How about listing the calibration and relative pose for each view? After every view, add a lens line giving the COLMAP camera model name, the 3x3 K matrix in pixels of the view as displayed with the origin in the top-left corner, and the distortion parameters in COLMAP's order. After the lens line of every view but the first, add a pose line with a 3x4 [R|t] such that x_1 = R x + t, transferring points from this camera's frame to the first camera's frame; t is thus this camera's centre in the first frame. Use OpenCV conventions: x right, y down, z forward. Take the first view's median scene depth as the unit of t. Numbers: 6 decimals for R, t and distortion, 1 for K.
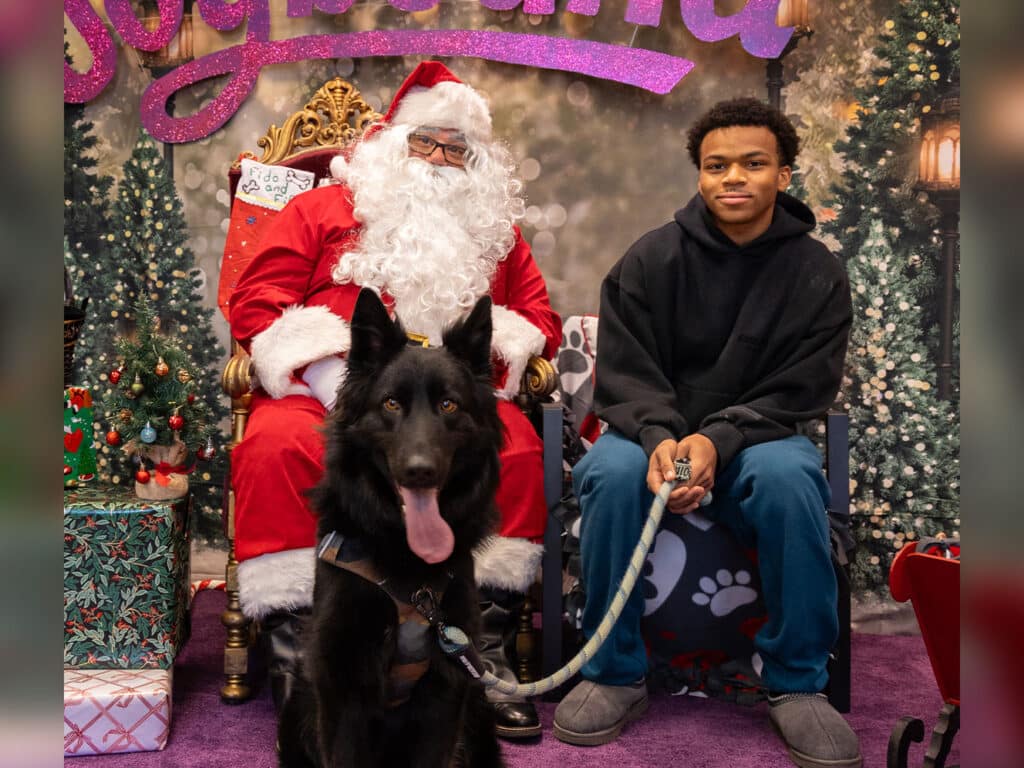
lens RADIAL K [[1119.3, 0, 396.6], [0, 1119.3, 357.7], [0, 0, 1]] dist [-0.012776, 0.001354]
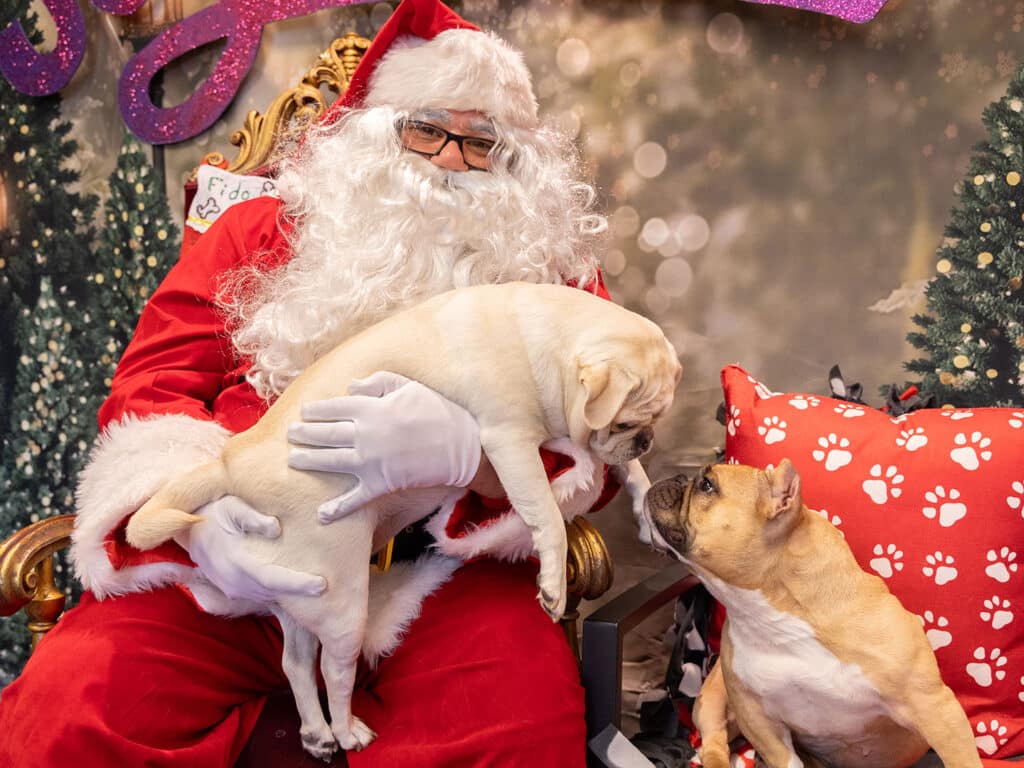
lens RADIAL K [[1036.2, 0, 536.1], [0, 1036.2, 379.6], [0, 0, 1]] dist [0.009288, -0.010426]
pose [[0.986656, -0.011856, -0.162389, 0.137803], [0.019137, 0.998877, 0.043349, -0.065958], [0.161692, -0.045878, 0.985774, 0.377079]]
